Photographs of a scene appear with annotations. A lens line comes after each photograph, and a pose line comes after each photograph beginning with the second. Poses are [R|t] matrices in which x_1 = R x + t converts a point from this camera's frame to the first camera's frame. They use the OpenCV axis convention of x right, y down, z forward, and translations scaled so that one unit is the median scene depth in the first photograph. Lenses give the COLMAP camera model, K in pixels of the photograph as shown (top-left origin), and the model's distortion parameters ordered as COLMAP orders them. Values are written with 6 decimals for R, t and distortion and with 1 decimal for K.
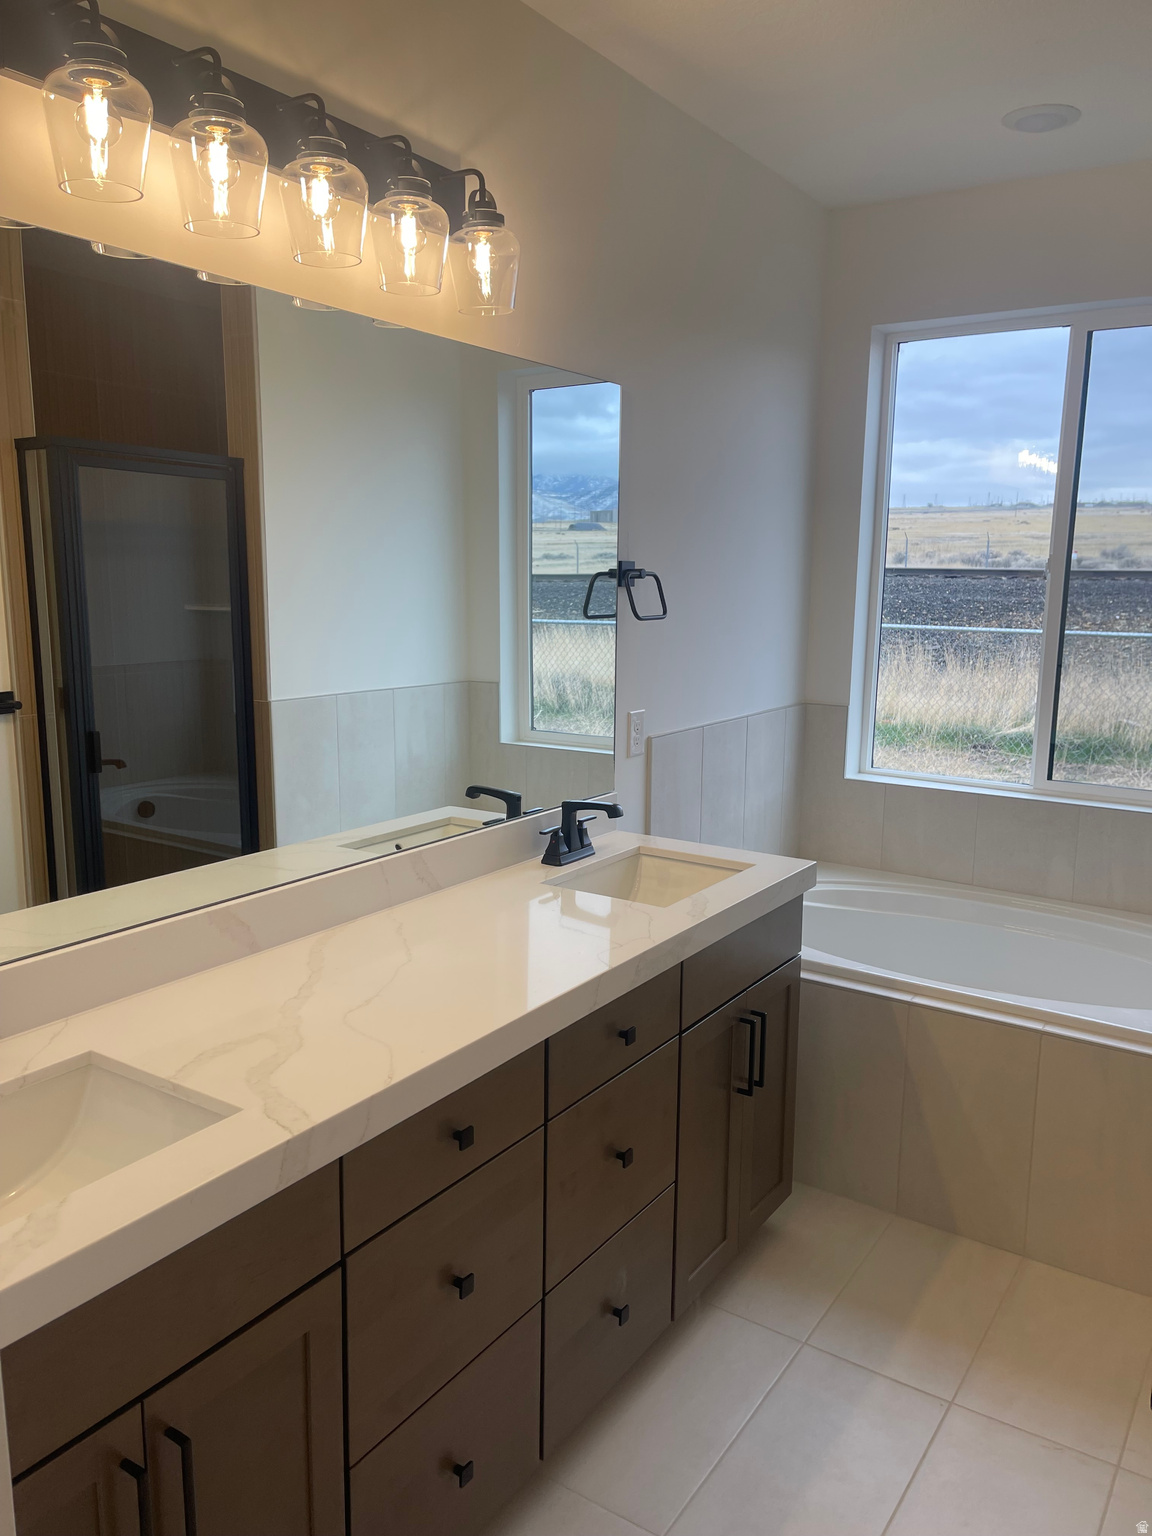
lens RADIAL K [[1160.9, 0, 572.7], [0, 1160.9, 779.0], [0, 0, 1]] dist [0.025563, -0.033554]
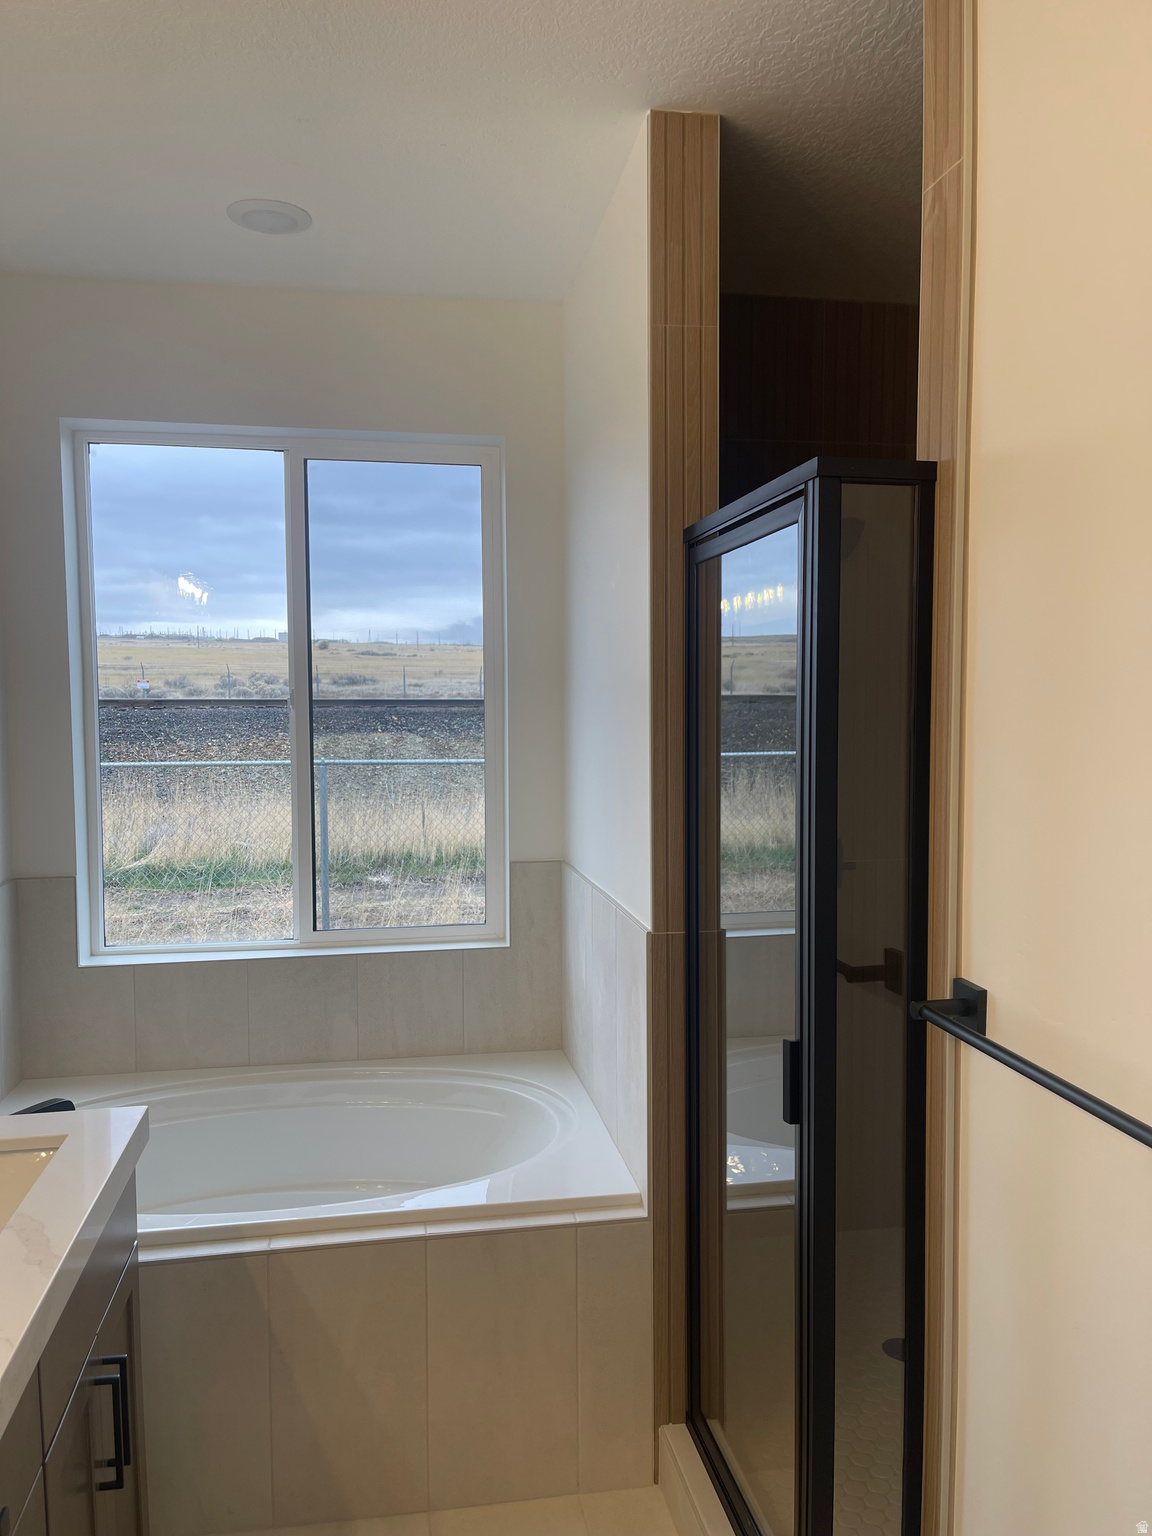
lens RADIAL K [[1160.9, 0, 564.1], [0, 1160.9, 779.2], [0, 0, 1]] dist [0.025563, -0.033554]
pose [[0.728735, -0.063530, 0.681843, -0.037869], [0.137142, 0.989055, -0.054420, -0.024629], [-0.670923, 0.133167, 0.729472, 0.114587]]
